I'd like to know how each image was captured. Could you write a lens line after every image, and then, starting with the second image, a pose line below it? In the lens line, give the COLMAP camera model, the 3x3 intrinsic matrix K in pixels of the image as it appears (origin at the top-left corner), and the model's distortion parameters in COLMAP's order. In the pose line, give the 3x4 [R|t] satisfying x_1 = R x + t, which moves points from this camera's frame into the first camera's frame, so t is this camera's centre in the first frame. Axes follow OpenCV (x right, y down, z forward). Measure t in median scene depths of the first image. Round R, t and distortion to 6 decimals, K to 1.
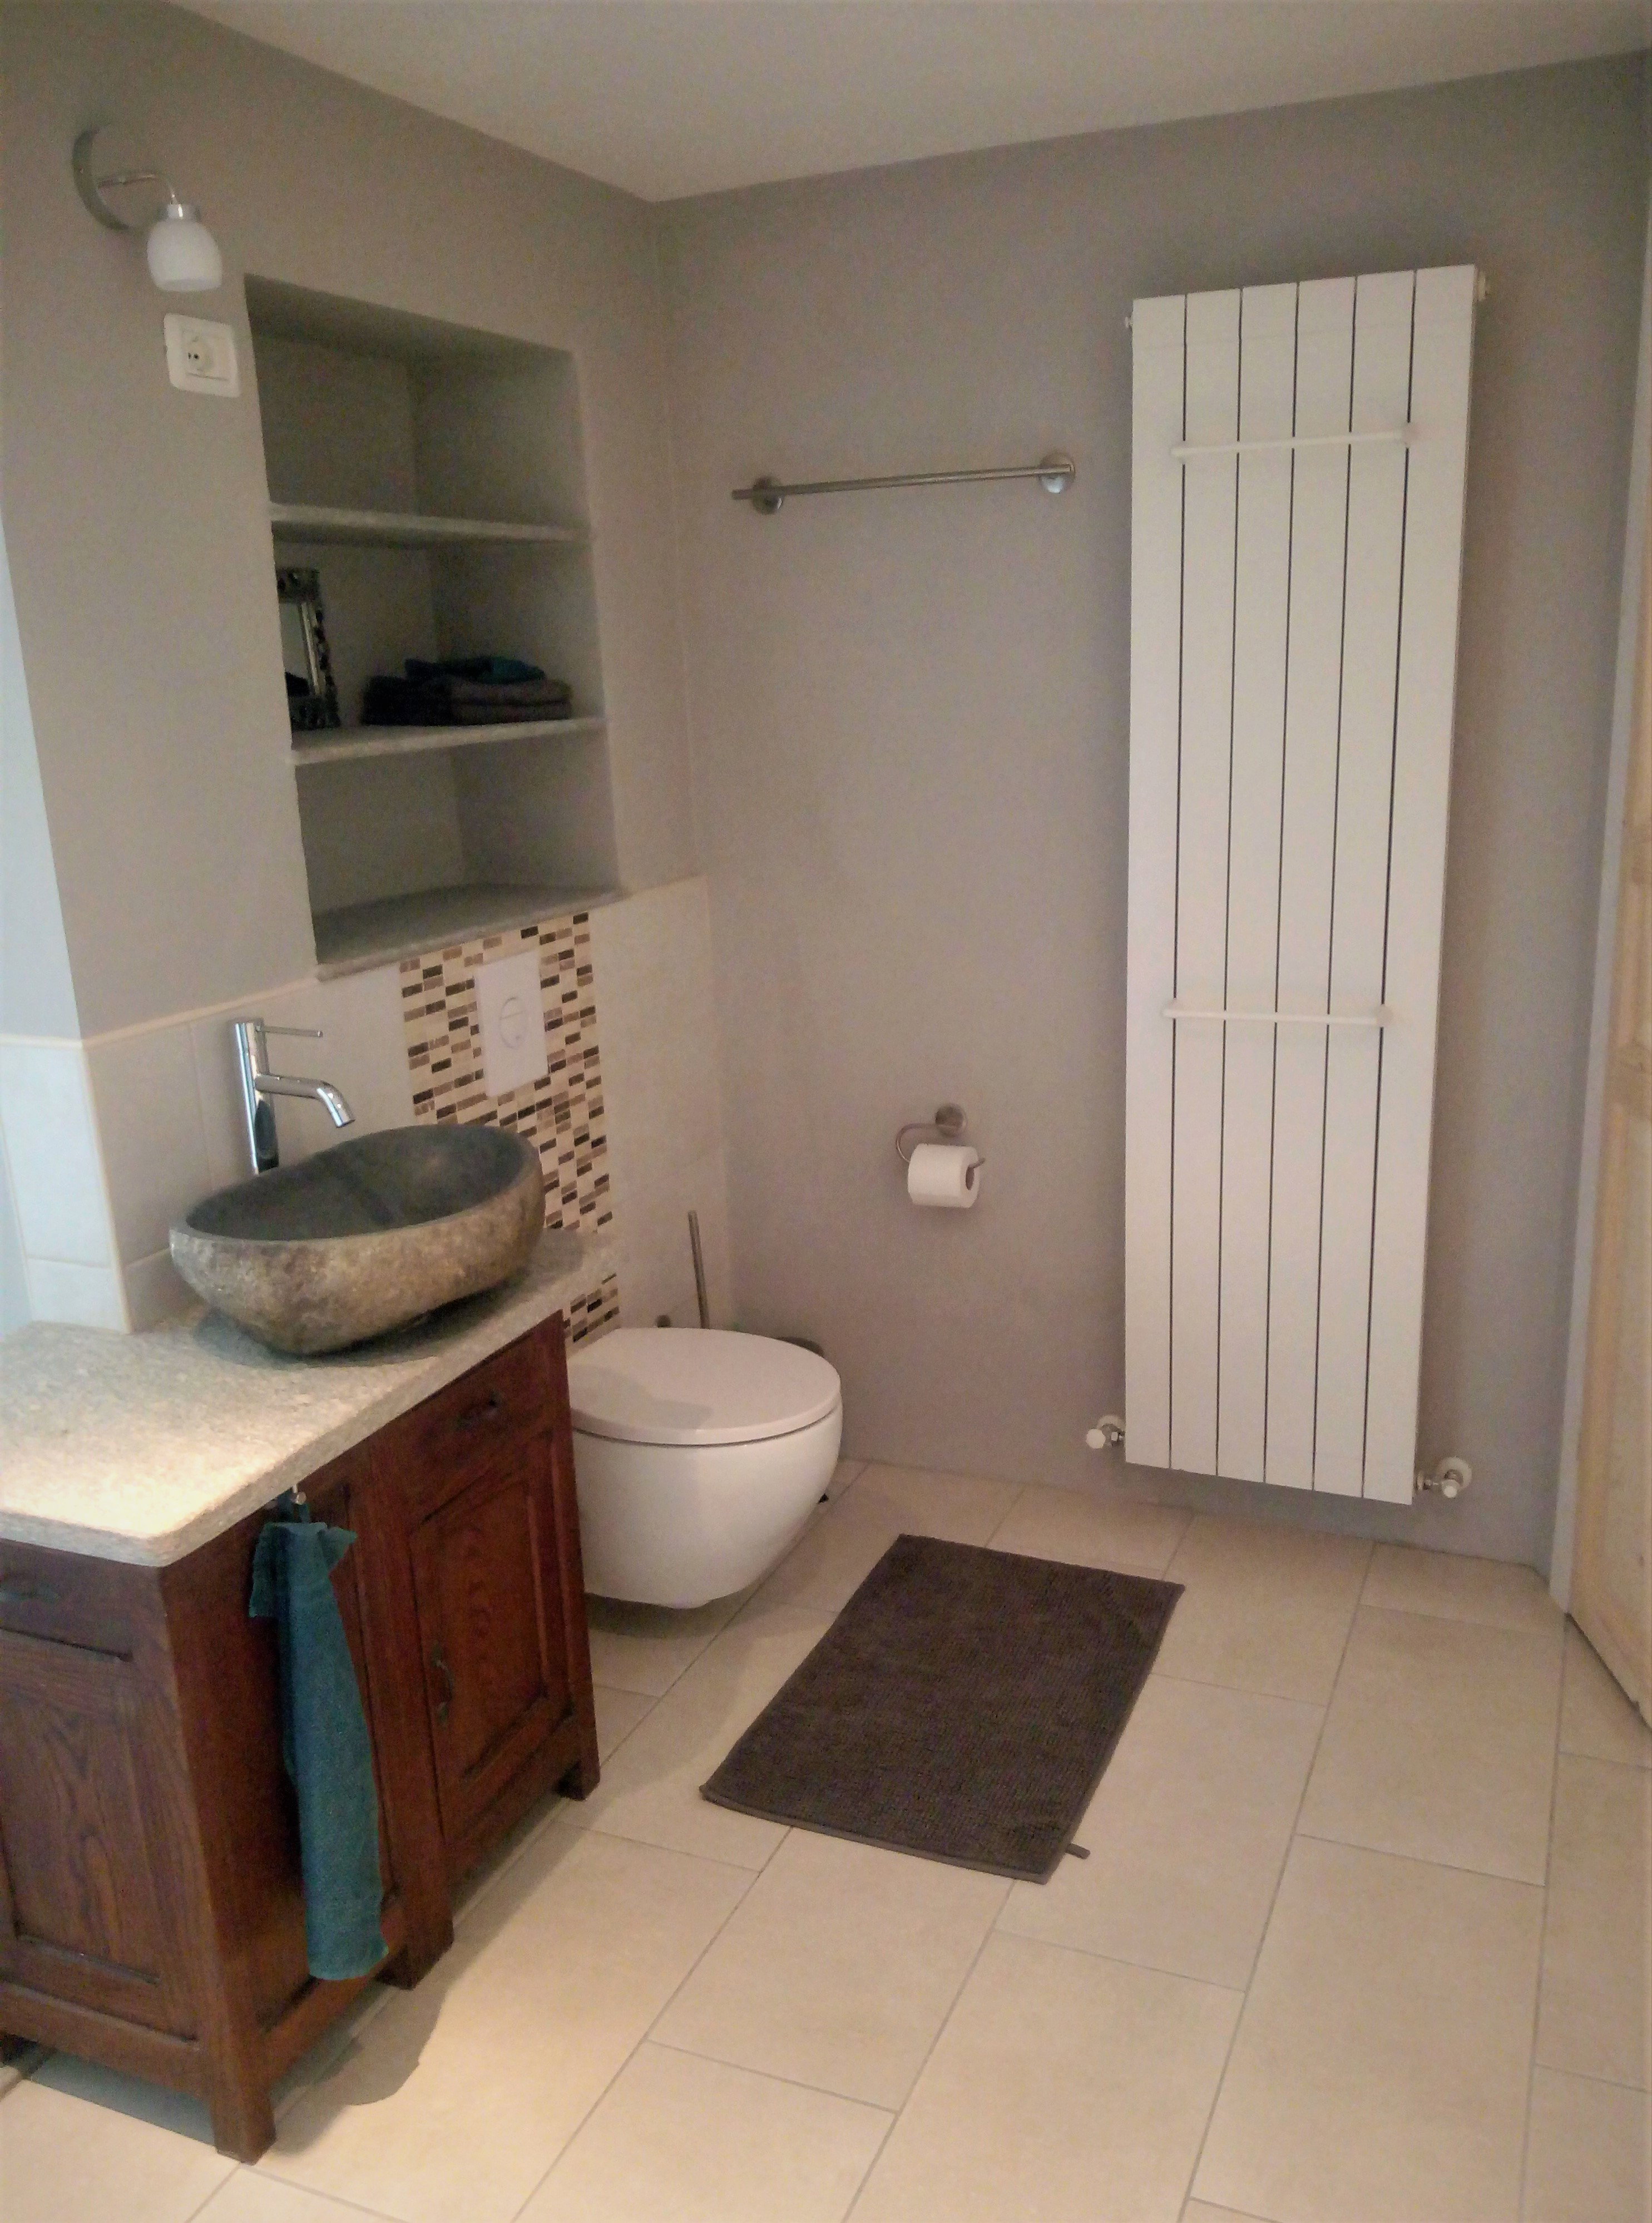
lens RADIAL K [[1835.6, 0, 825.0], [0, 1835.6, 1111.5], [0, 0, 1]] dist [0.117225, -0.069780]
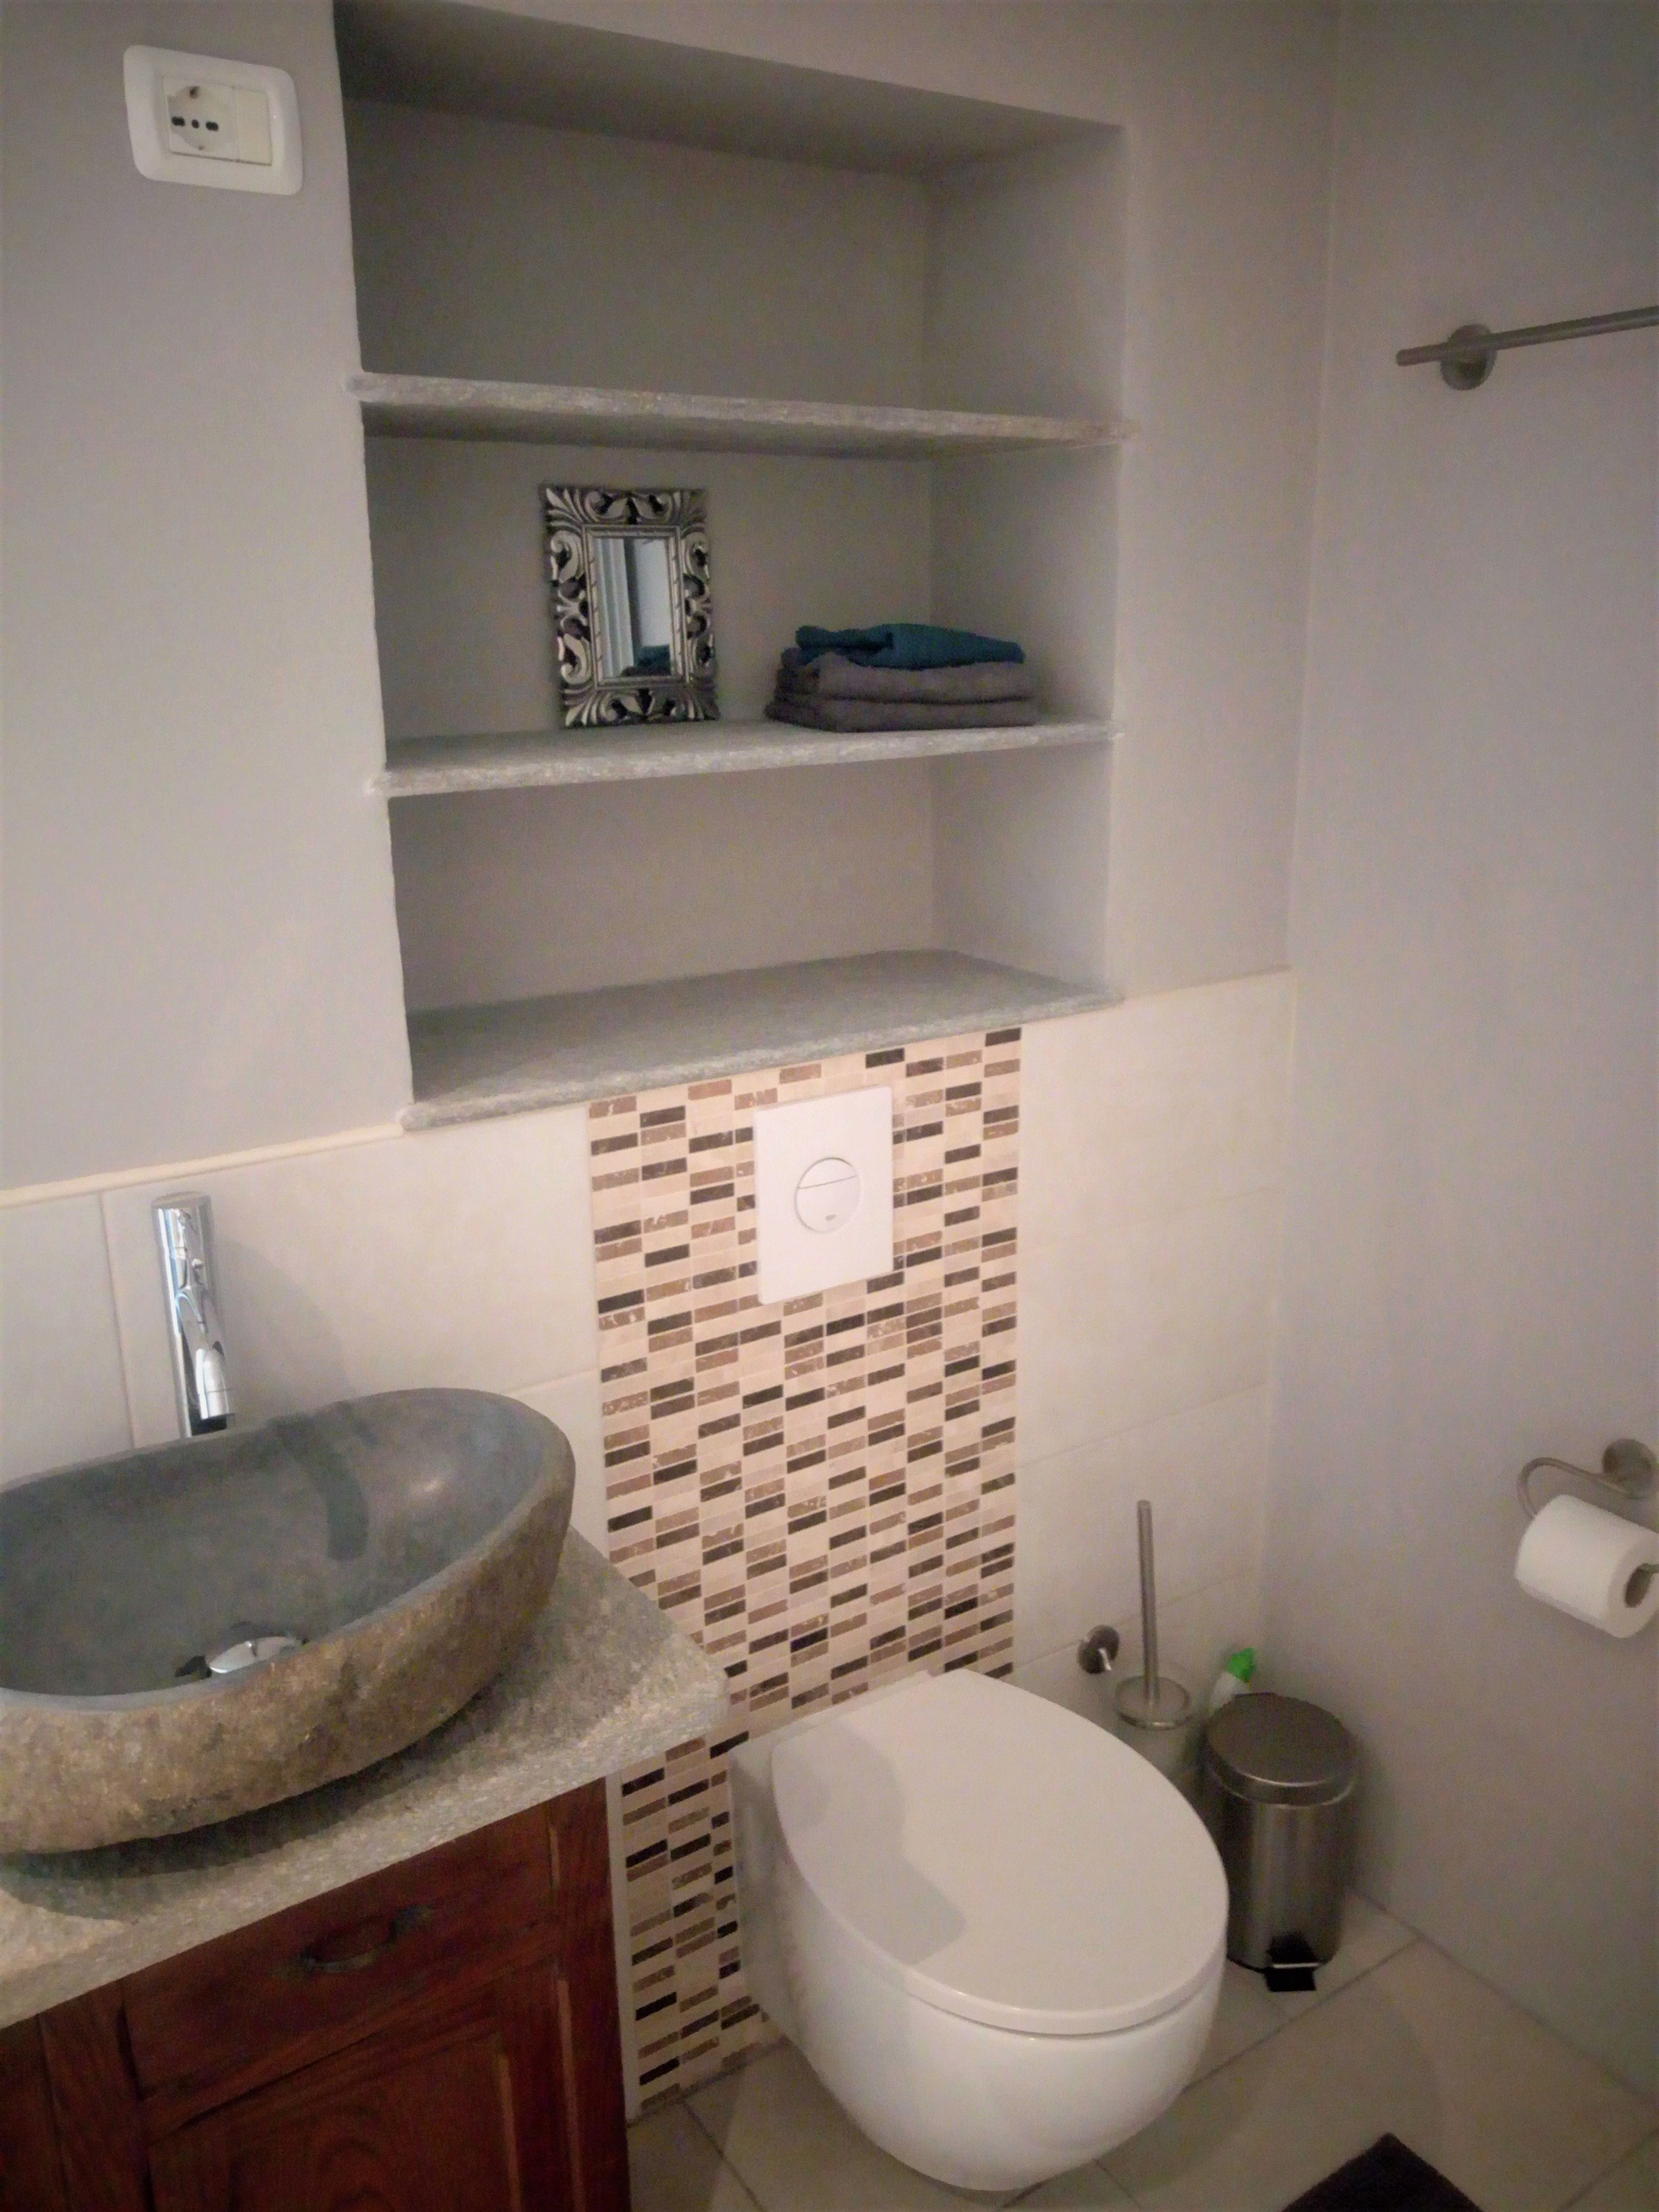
lens RADIAL K [[1826.6, 0, 836.4], [0, 1826.6, 1109.0], [0, 0, 1]] dist [0.117225, -0.069780]
pose [[0.856839, 0.170275, -0.486656, 0.136530], [-0.152212, 0.985362, 0.076772, -0.122892], [0.492604, 0.008294, 0.870214, 0.423622]]
